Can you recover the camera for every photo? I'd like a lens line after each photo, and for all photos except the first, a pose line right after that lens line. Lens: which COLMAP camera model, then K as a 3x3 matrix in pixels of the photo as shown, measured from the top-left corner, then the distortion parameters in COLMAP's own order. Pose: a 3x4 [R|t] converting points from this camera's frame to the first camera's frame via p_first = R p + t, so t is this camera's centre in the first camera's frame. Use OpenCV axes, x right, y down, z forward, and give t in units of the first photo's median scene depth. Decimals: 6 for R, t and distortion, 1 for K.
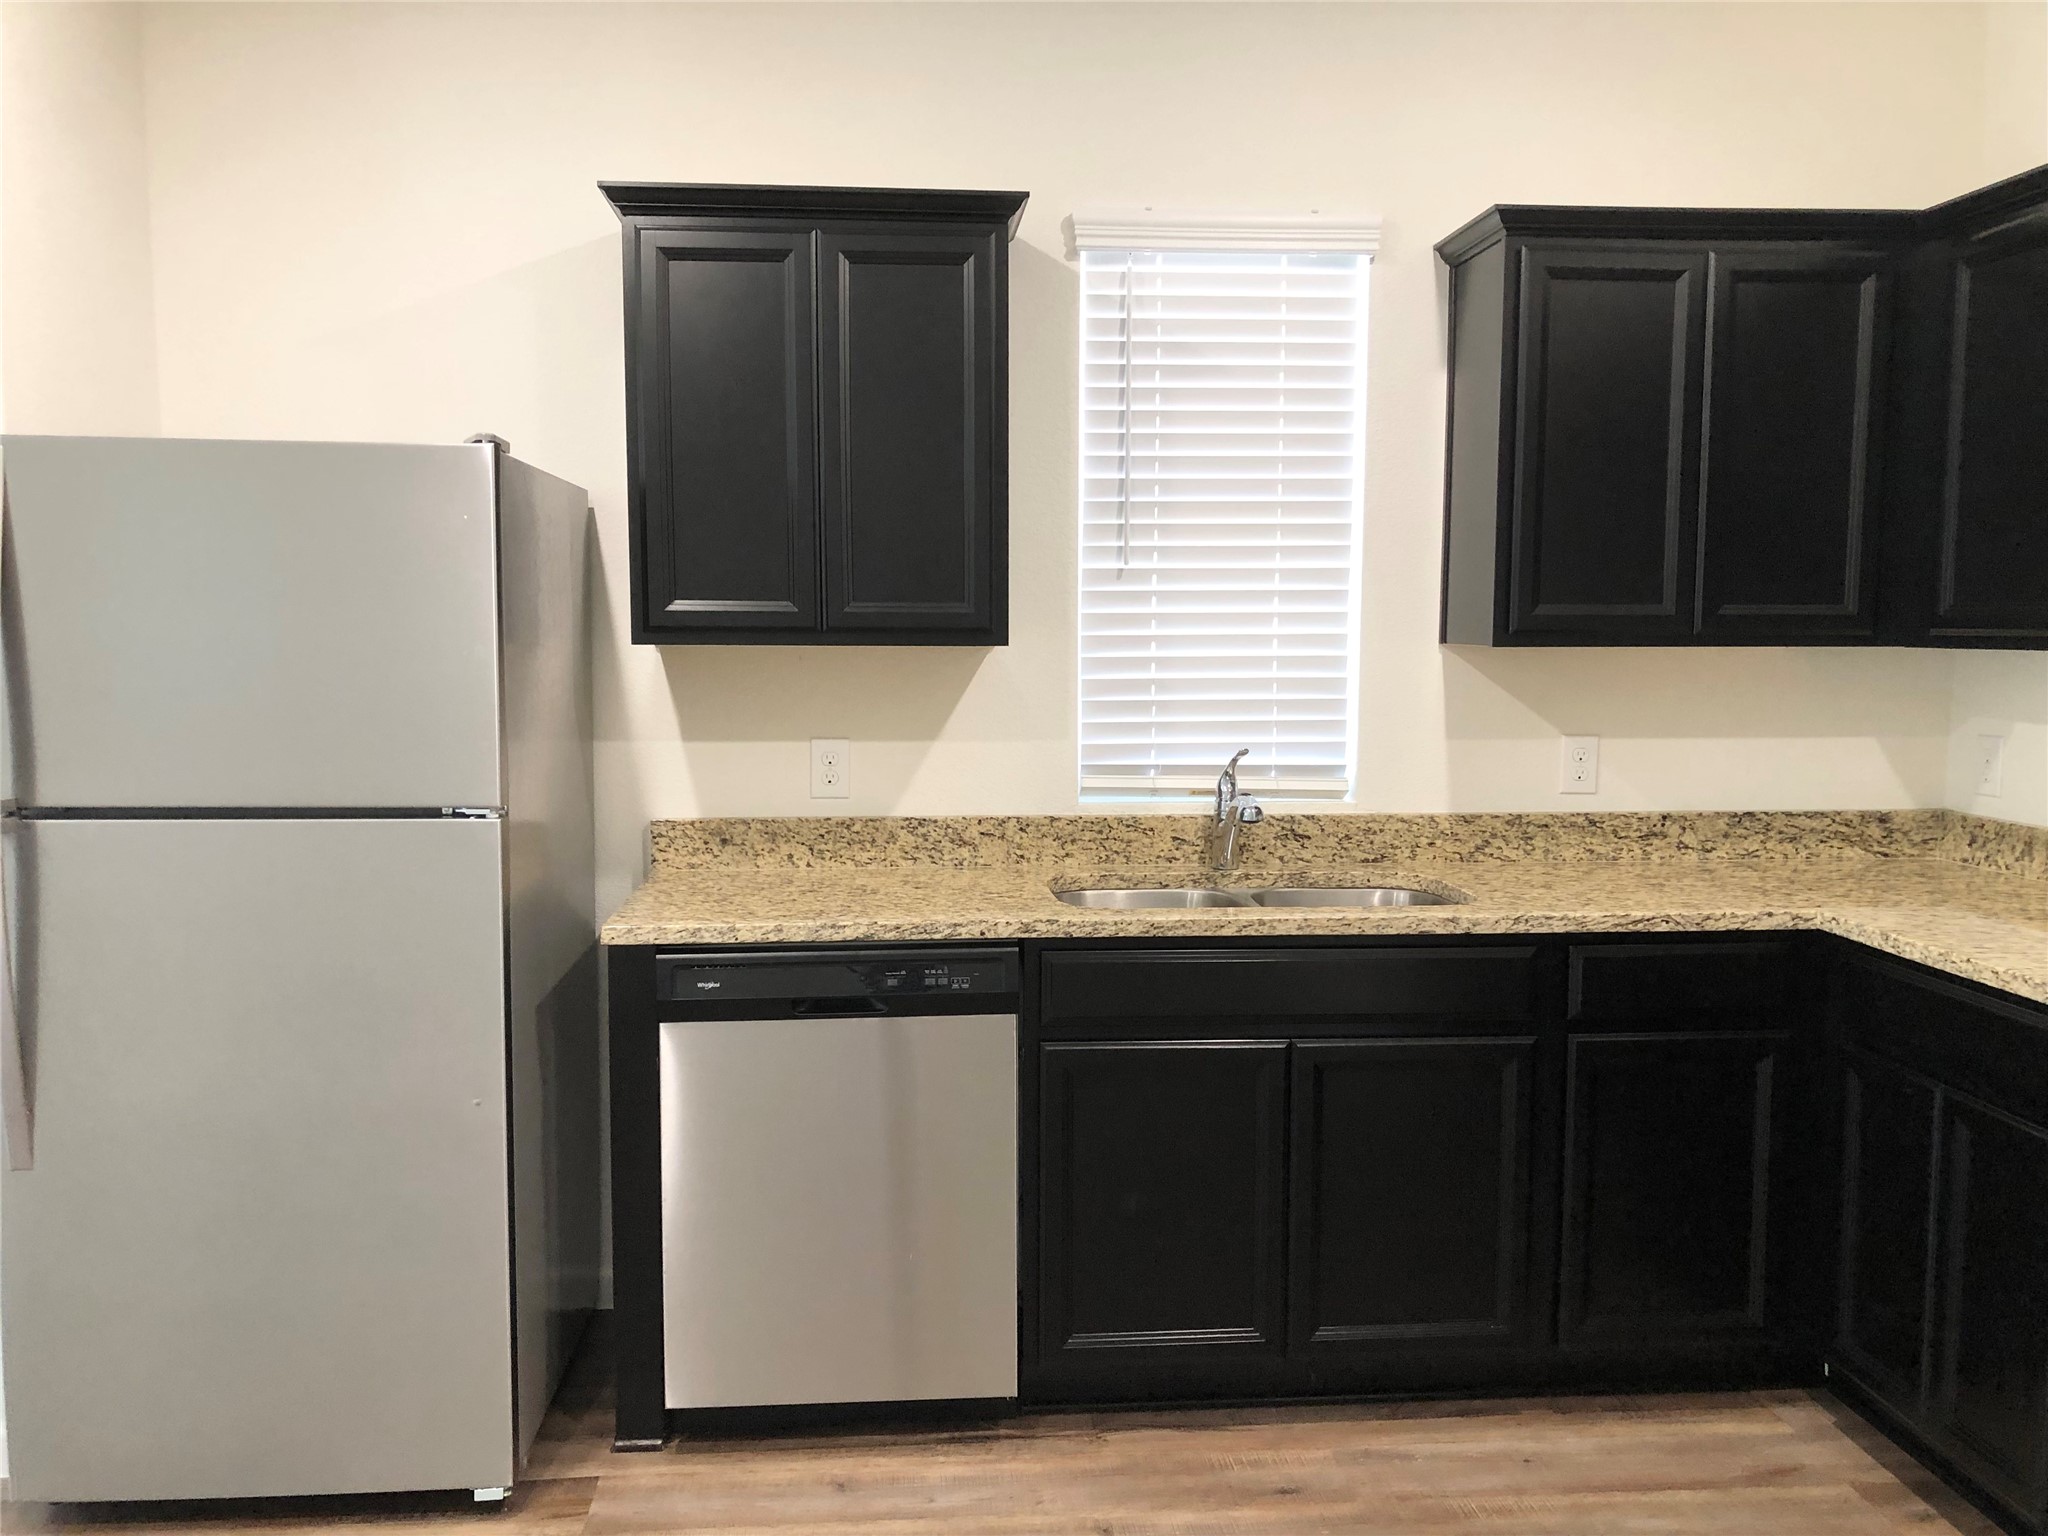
lens RADIAL K [[1696.3, 0, 1024.0], [0, 1696.3, 768.0], [0, 0, 1]] dist [0.038675, -0.049902]
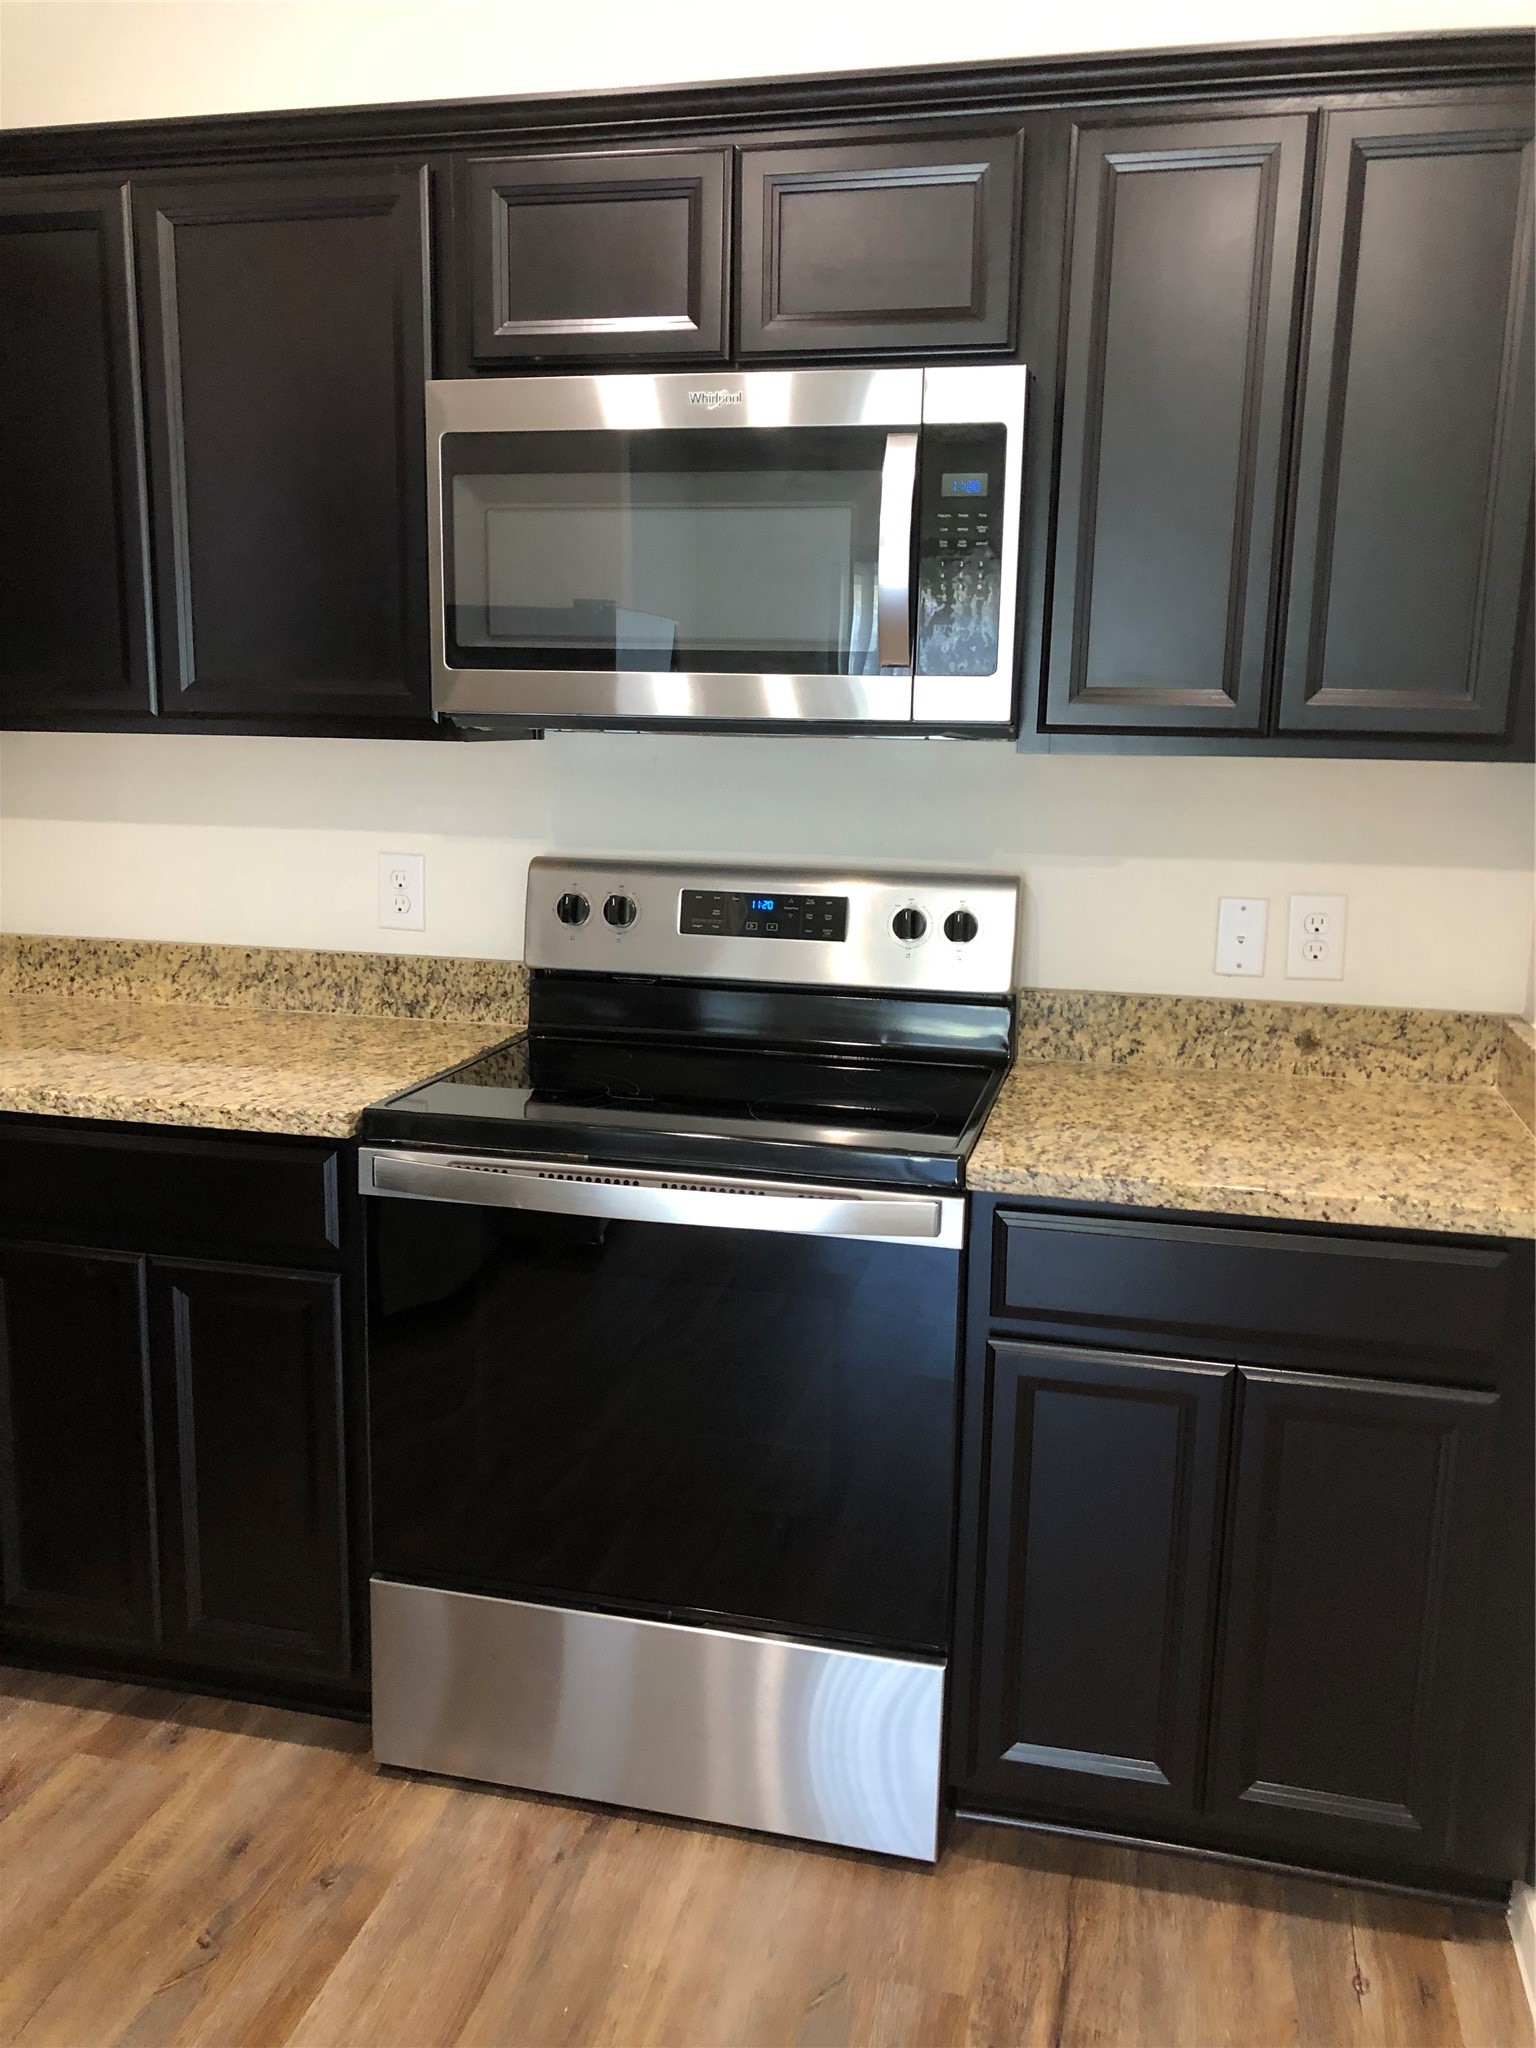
lens RADIAL K [[1690.1, 0, 768.0], [0, 1690.1, 1024.0], [0, 0, 1]] dist [0.029721, -0.009513]
pose [[0.314369, -0.170954, 0.933781, -0.101726], [0.066777, 0.985197, 0.157885, -0.030362], [-0.946949, 0.012721, 0.321131, 0.338922]]
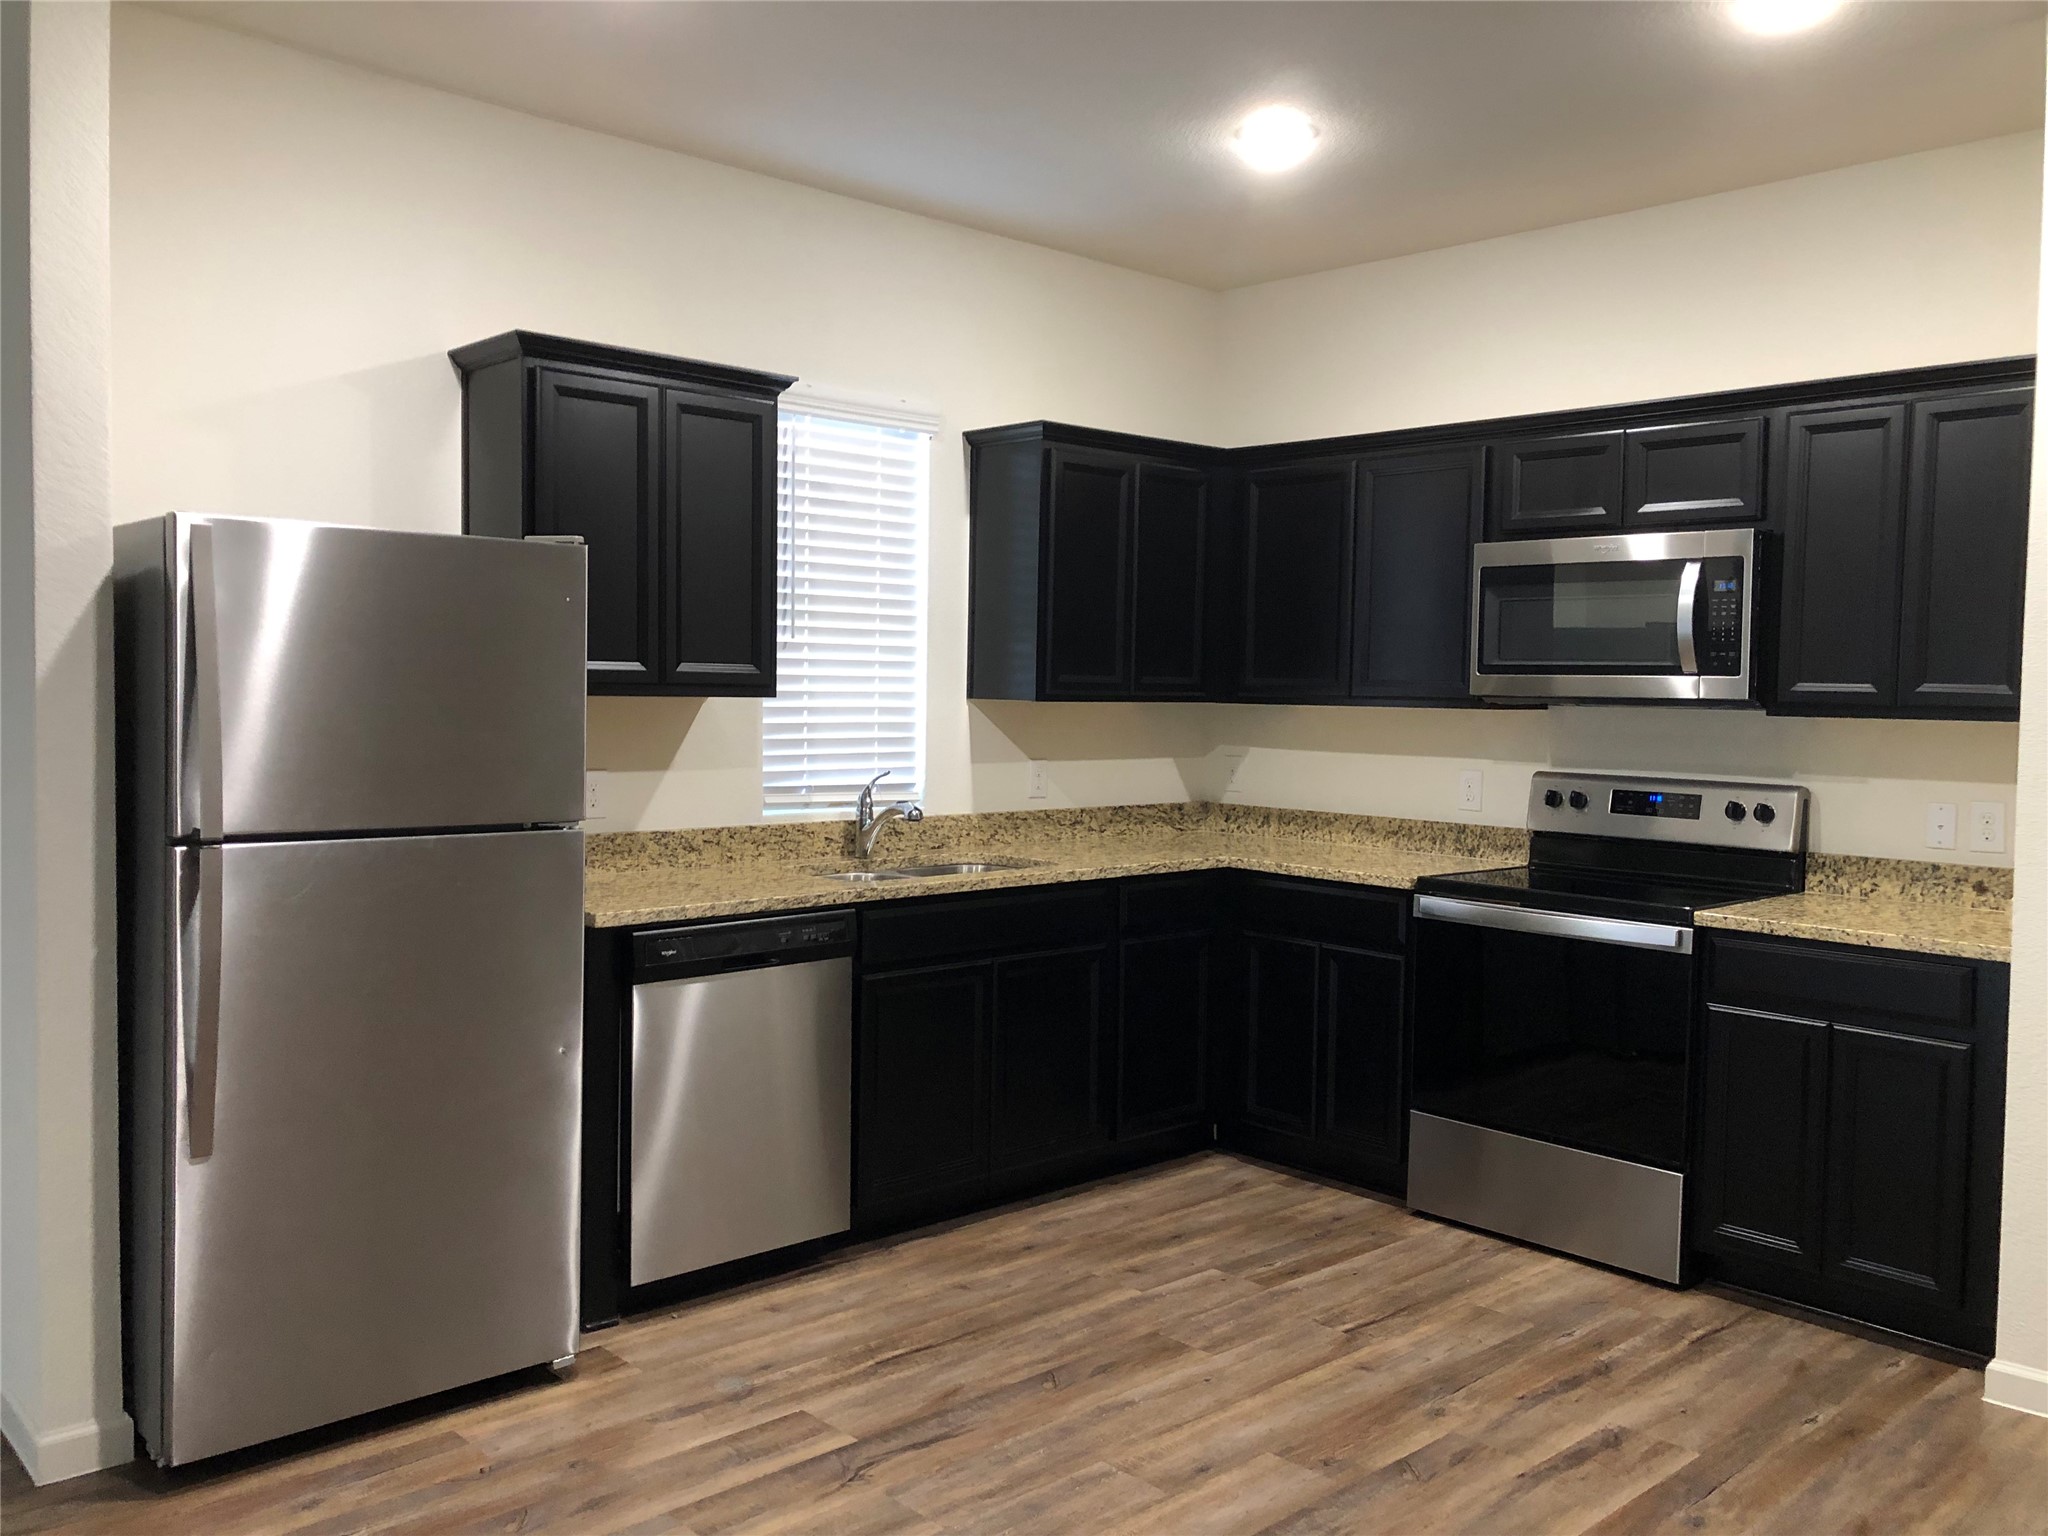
lens RADIAL K [[1690.1, 0, 1016.5], [0, 1690.1, 731.7], [0, 0, 1]] dist [0.029721, -0.009513]
pose [[0.785500, -0.007862, 0.618812, -0.644366], [0.039188, 0.998544, -0.037057, 0.012109], [-0.617620, 0.053359, 0.784665, -0.176700]]
